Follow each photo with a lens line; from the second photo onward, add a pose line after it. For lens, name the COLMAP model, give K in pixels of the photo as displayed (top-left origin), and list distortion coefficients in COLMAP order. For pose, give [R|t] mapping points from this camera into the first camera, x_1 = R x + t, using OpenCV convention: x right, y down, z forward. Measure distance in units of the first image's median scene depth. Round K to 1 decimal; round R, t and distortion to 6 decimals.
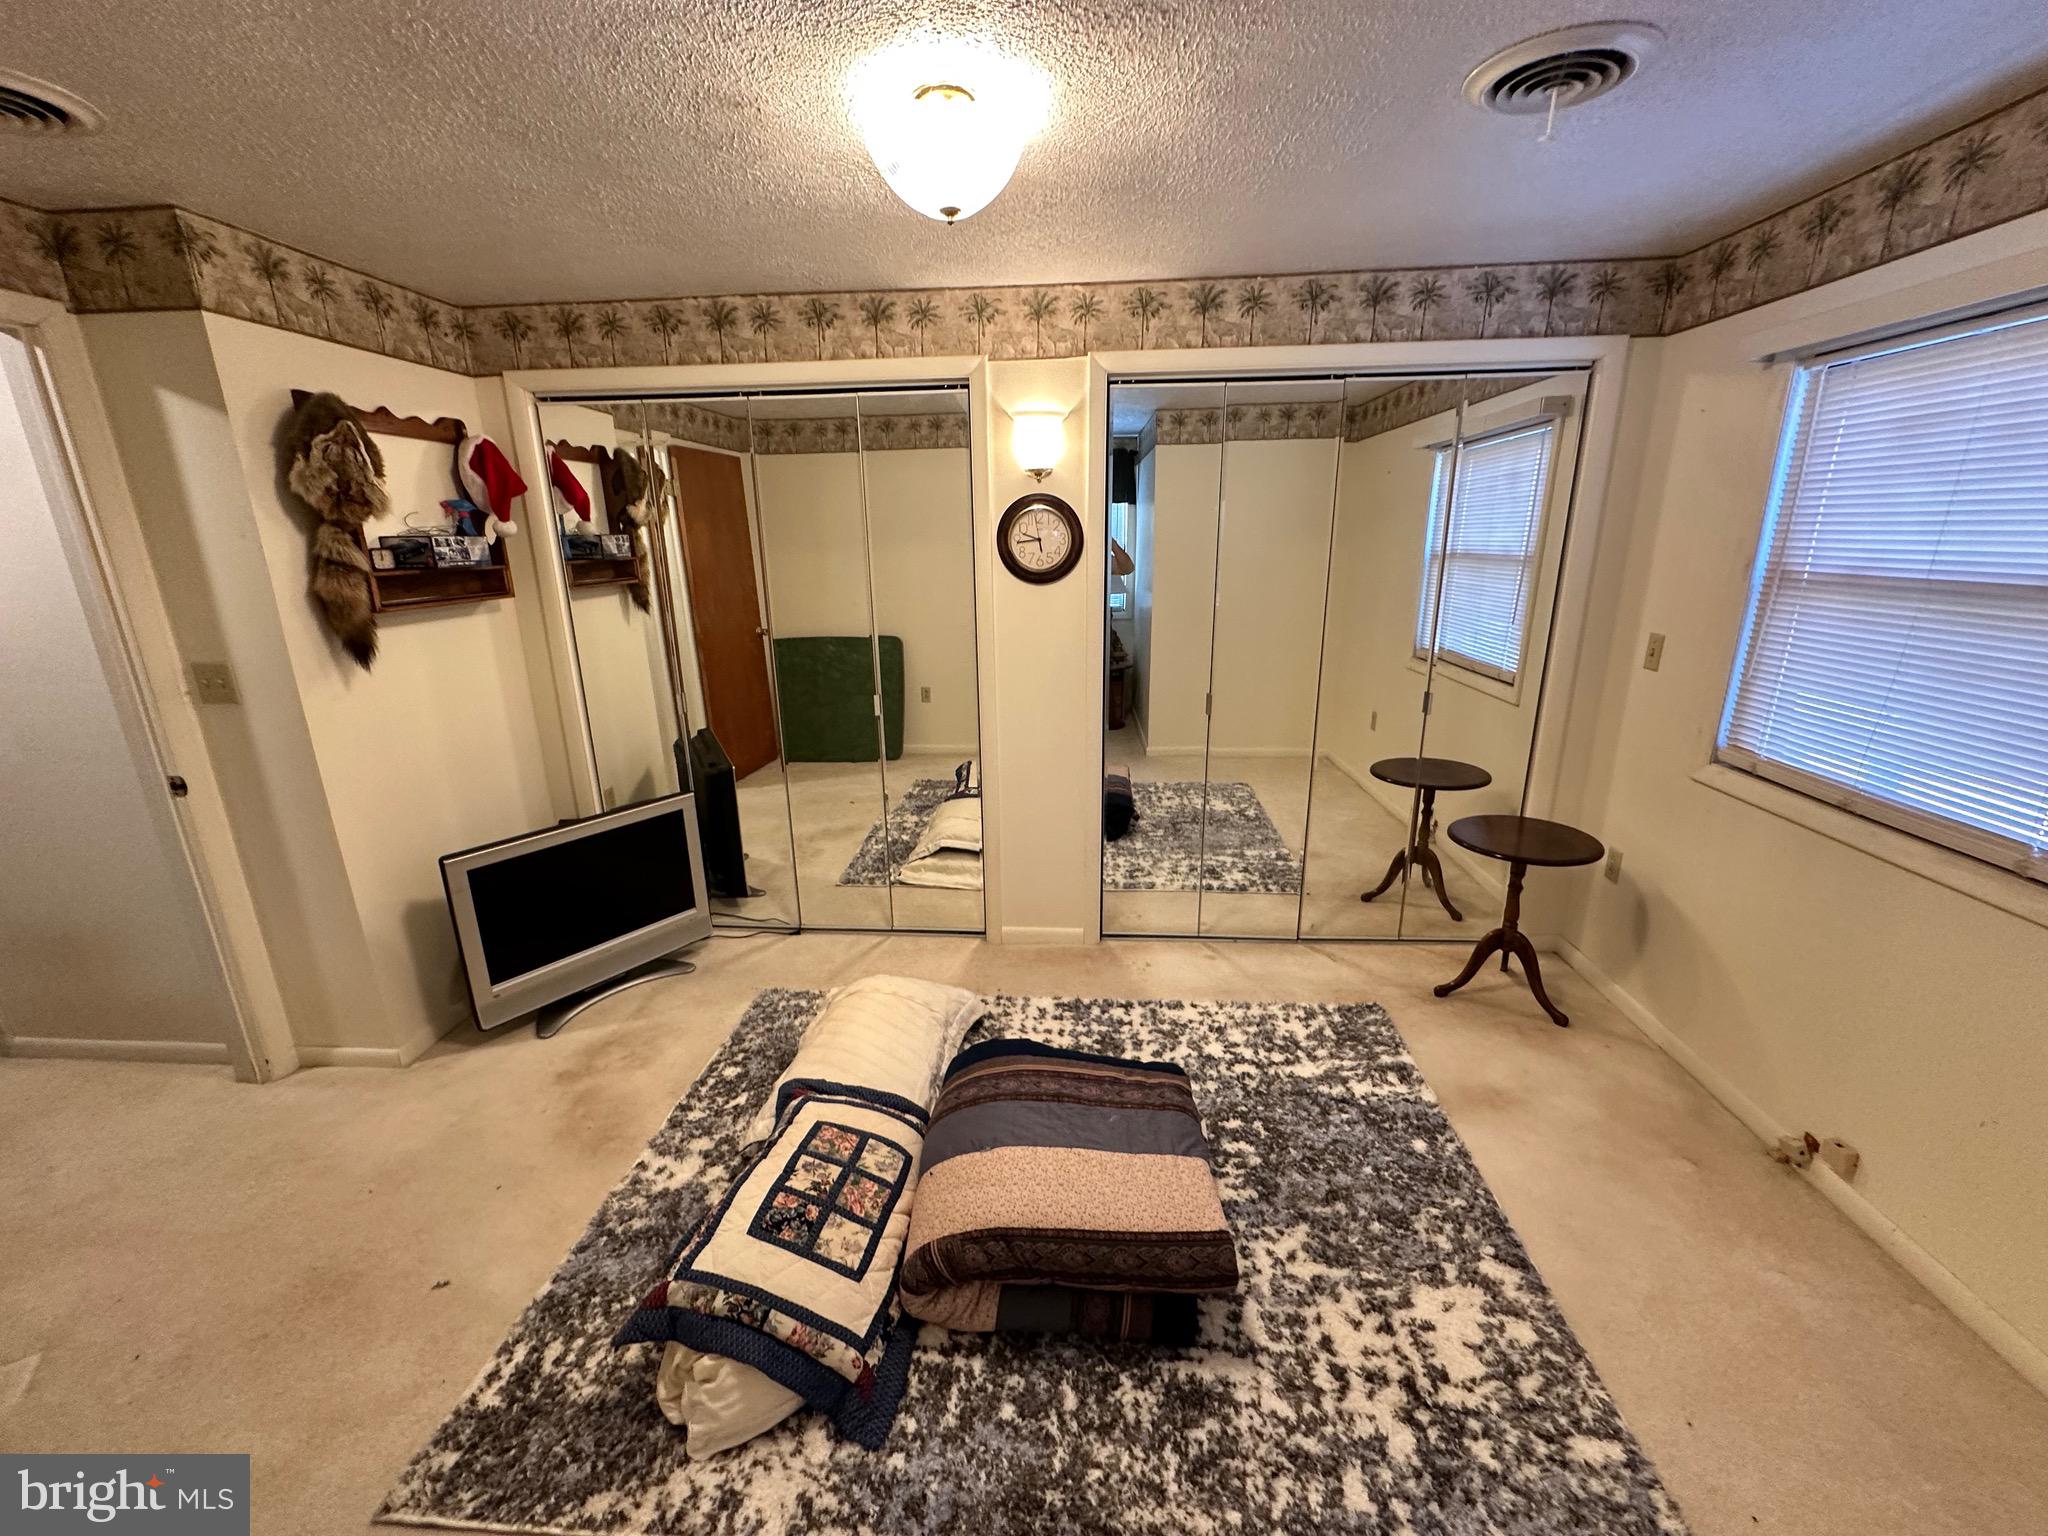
lens RADIAL K [[816.0, 0, 1024.0], [0, 816.0, 766.1], [0, 0, 1]] dist [-0.003508, 0.000594]
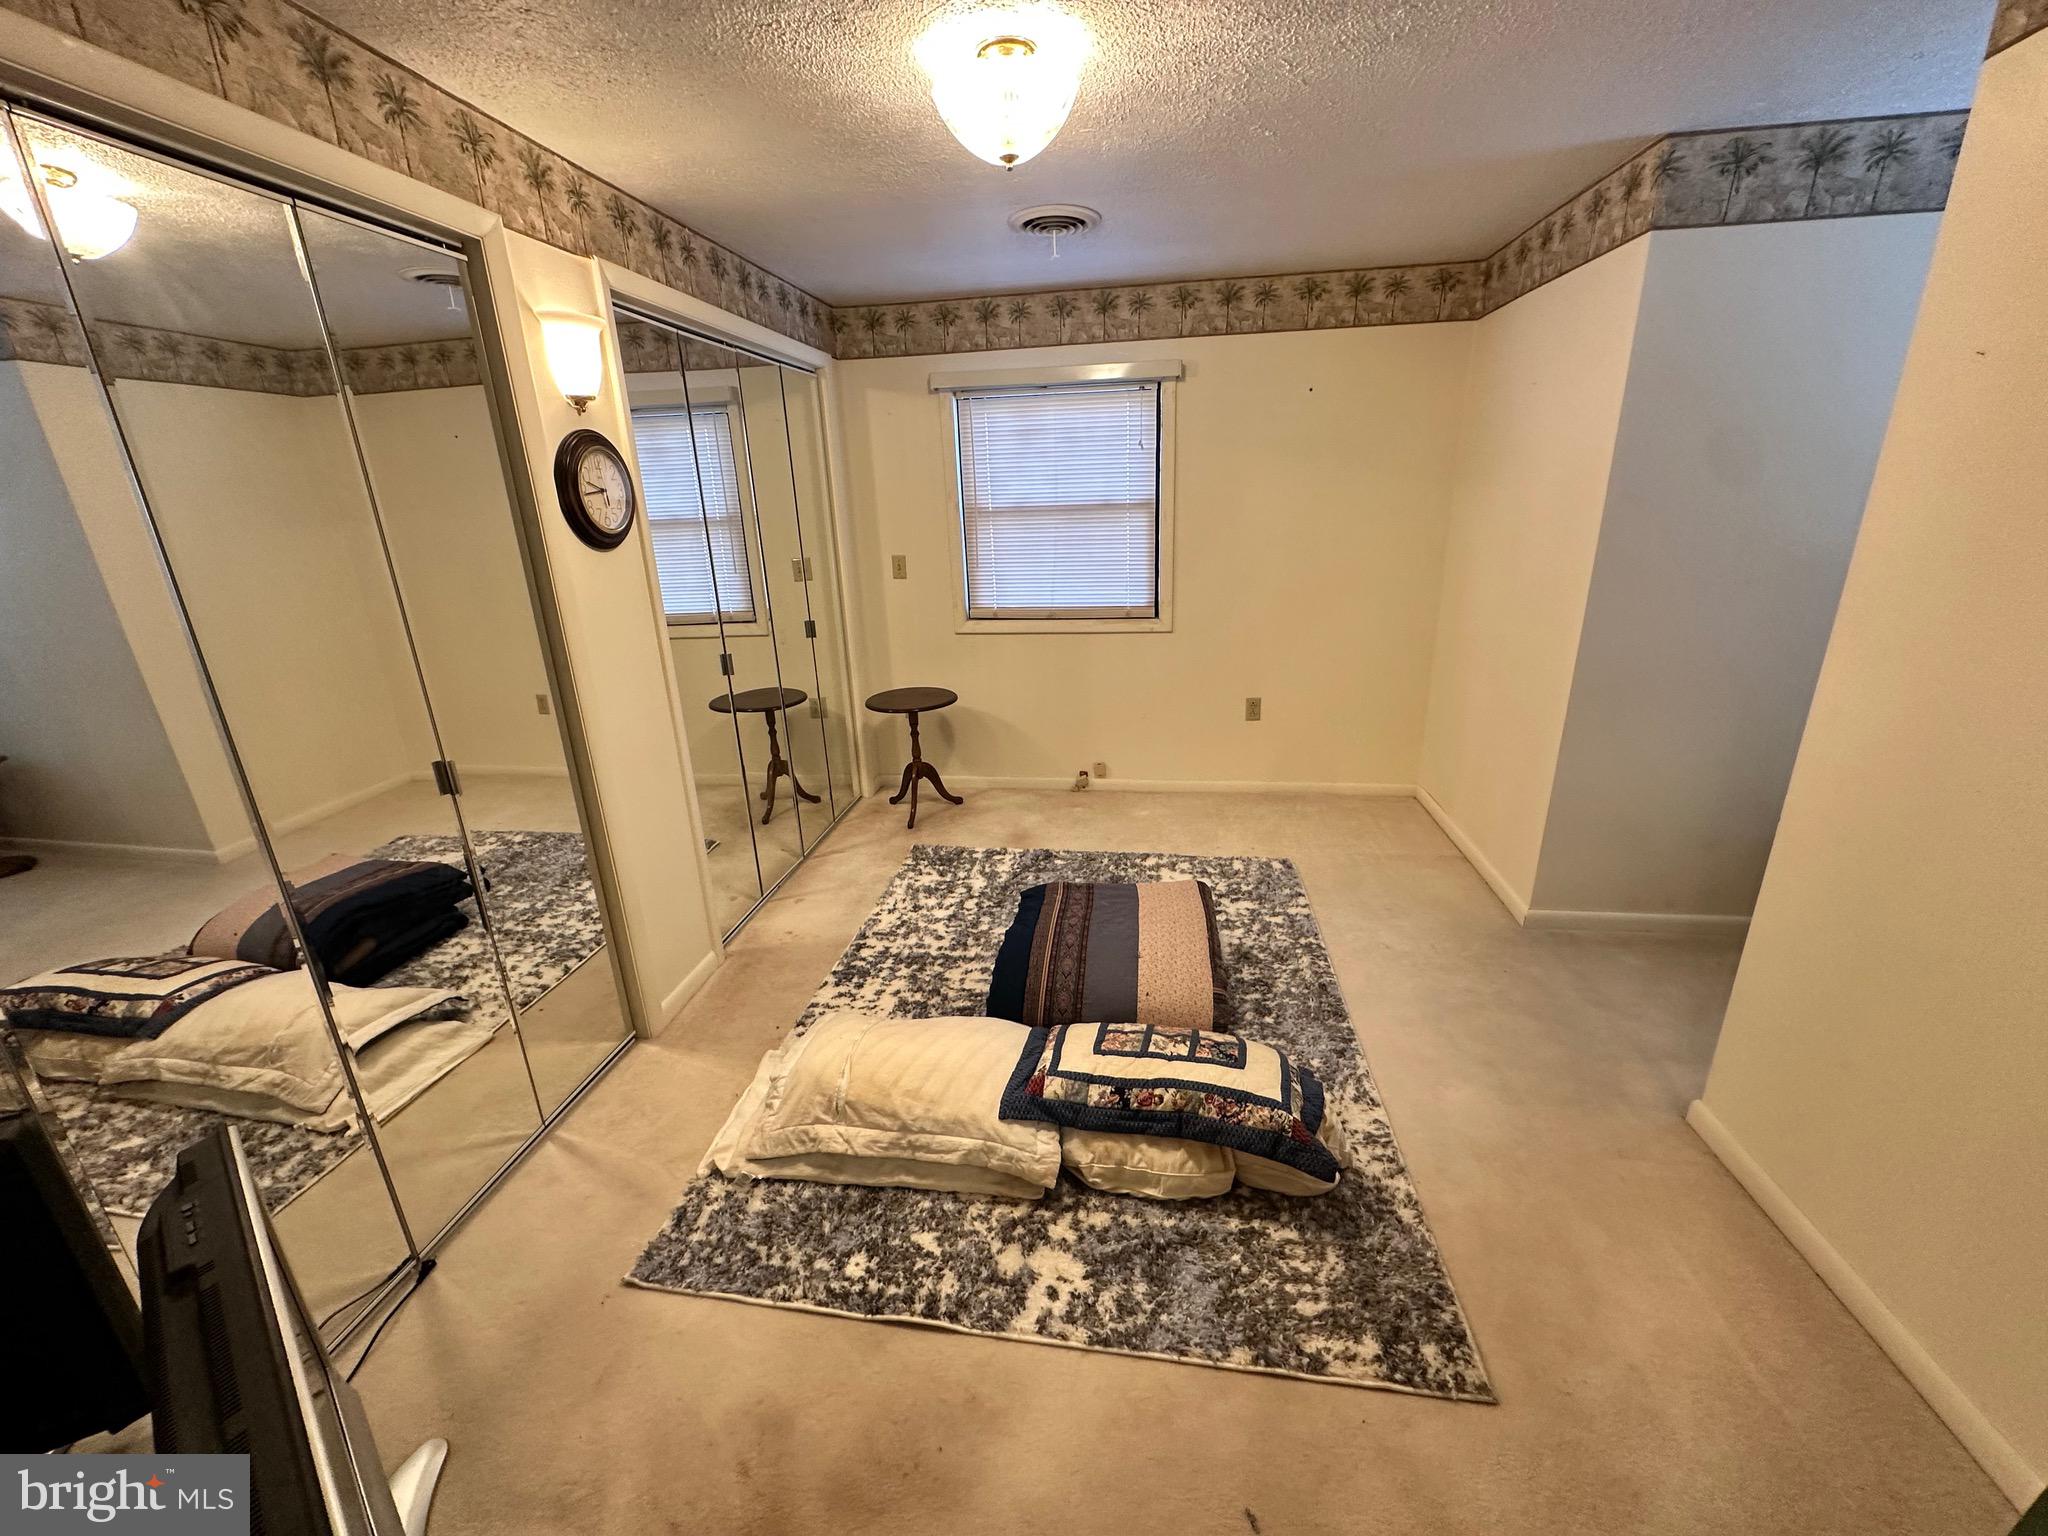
lens RADIAL K [[816.0, 0, 1023.5], [0, 816.0, 766.8], [0, 0, 1]] dist [-0.003508, 0.000594]
pose [[0.073412, -0.302797, 0.950223, -1.175252], [0.306784, 0.913451, 0.267378, -0.191745], [-0.948944, 0.271885, 0.159952, 0.883402]]
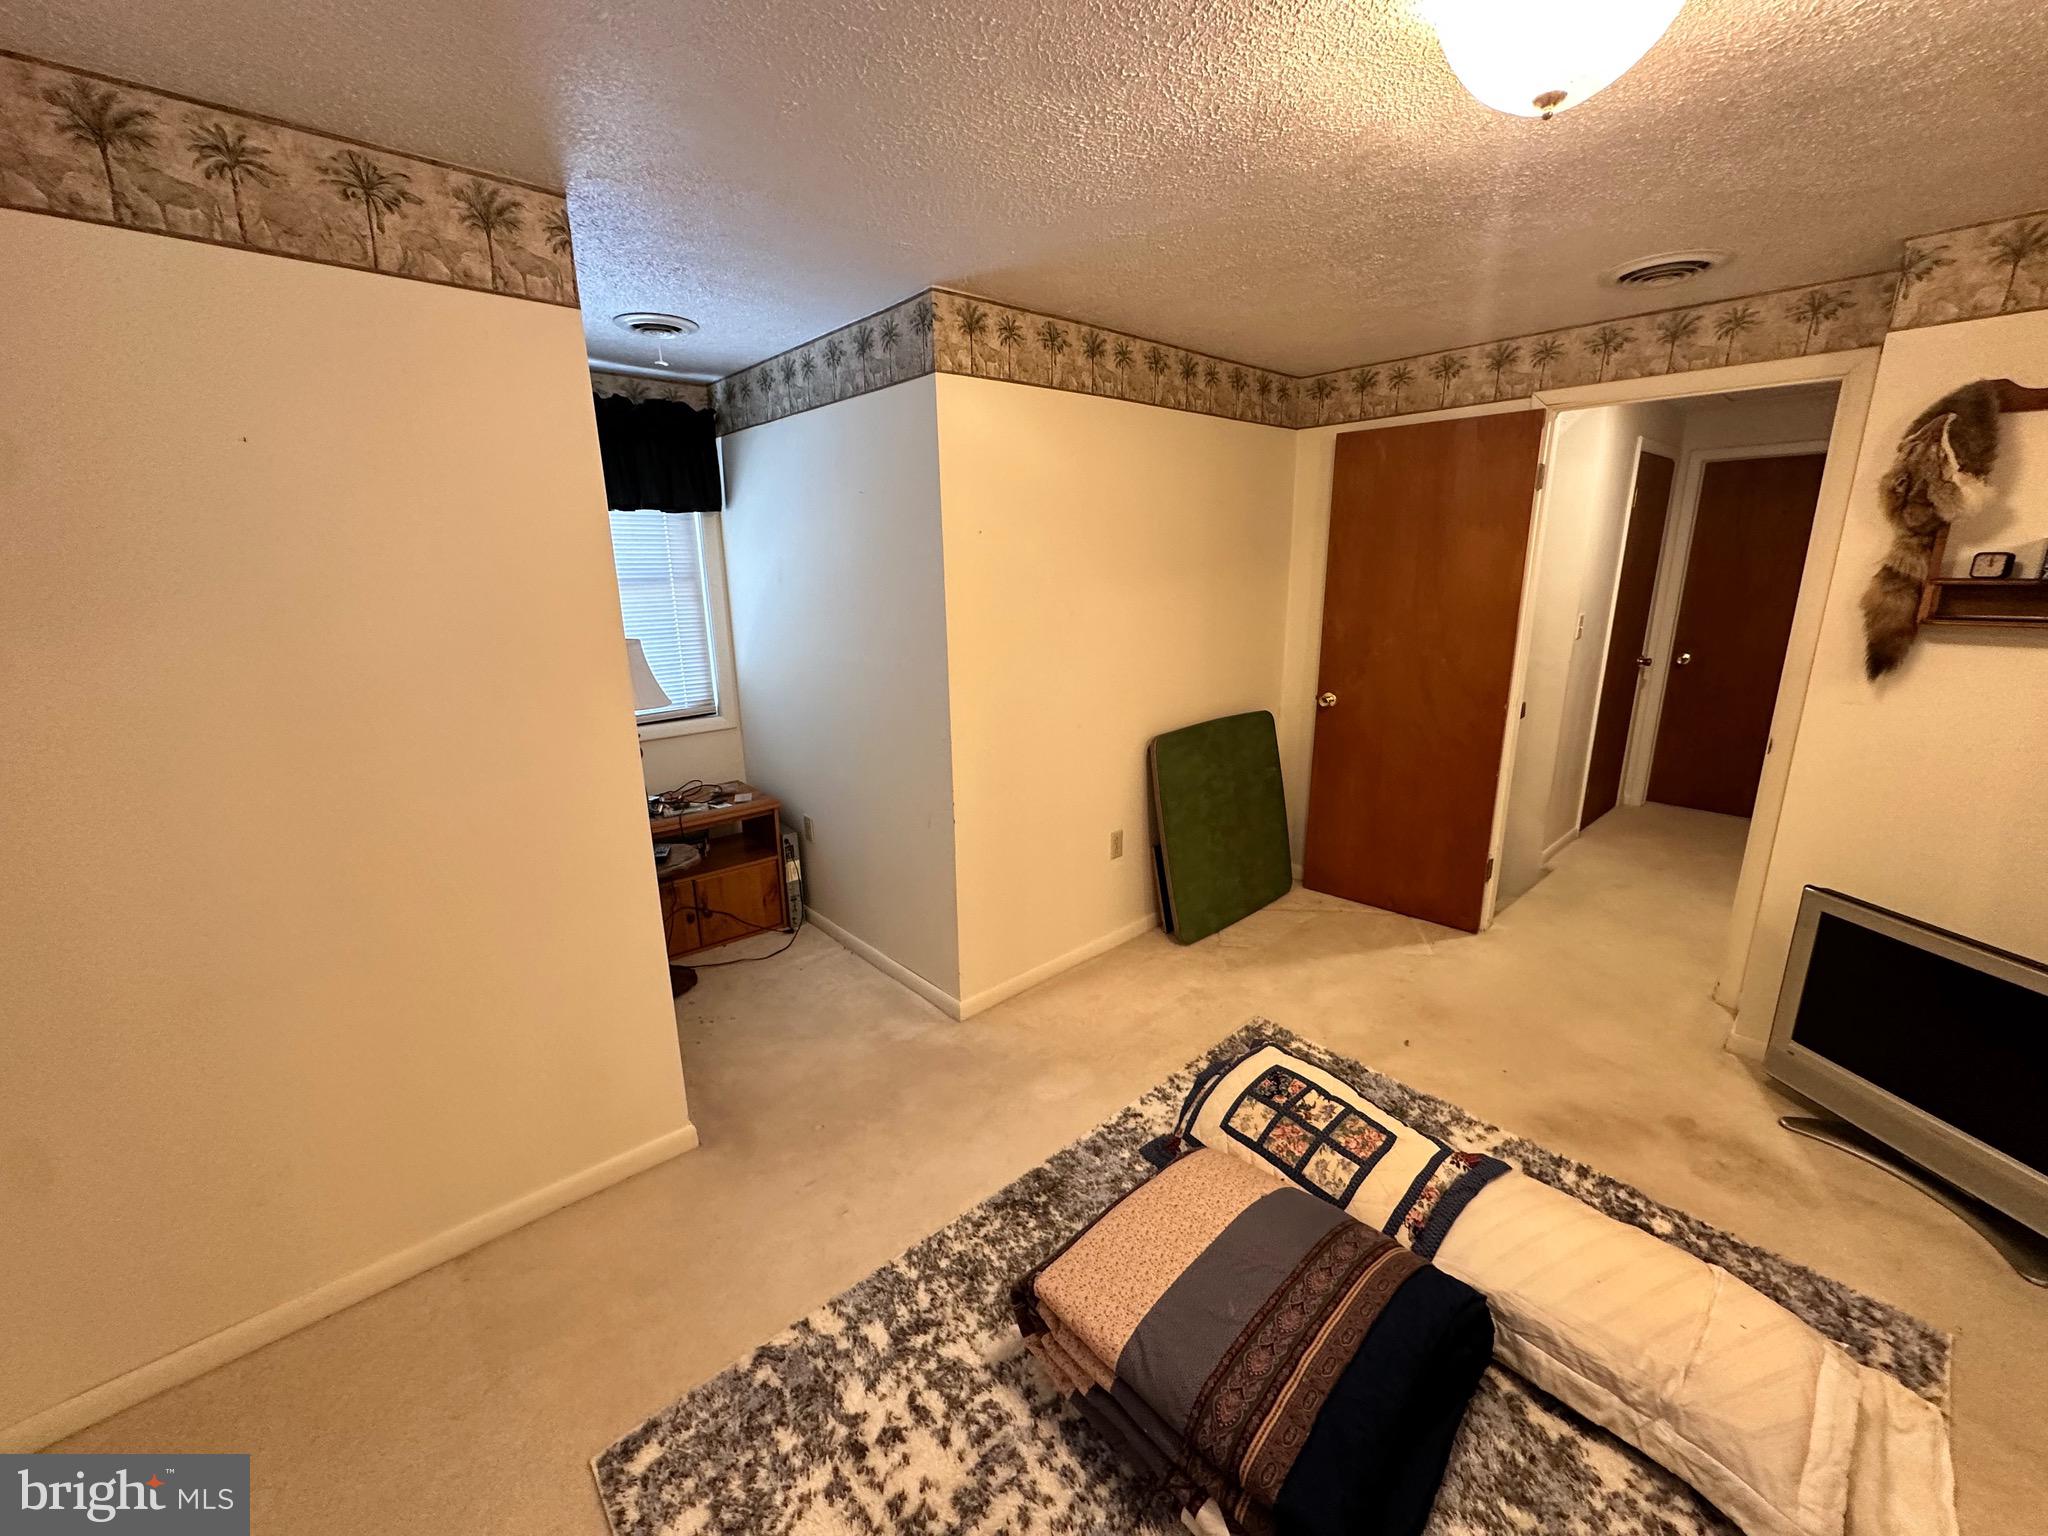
lens RADIAL K [[816.0, 0, 1023.3], [0, 816.0, 764.1], [0, 0, 1]] dist [-0.003508, 0.000594]
pose [[-0.688836, 0.203270, -0.695834, 0.708637], [-0.175275, 0.884700, 0.431955, -0.341380], [0.703408, 0.419509, -0.573785, 1.131207]]
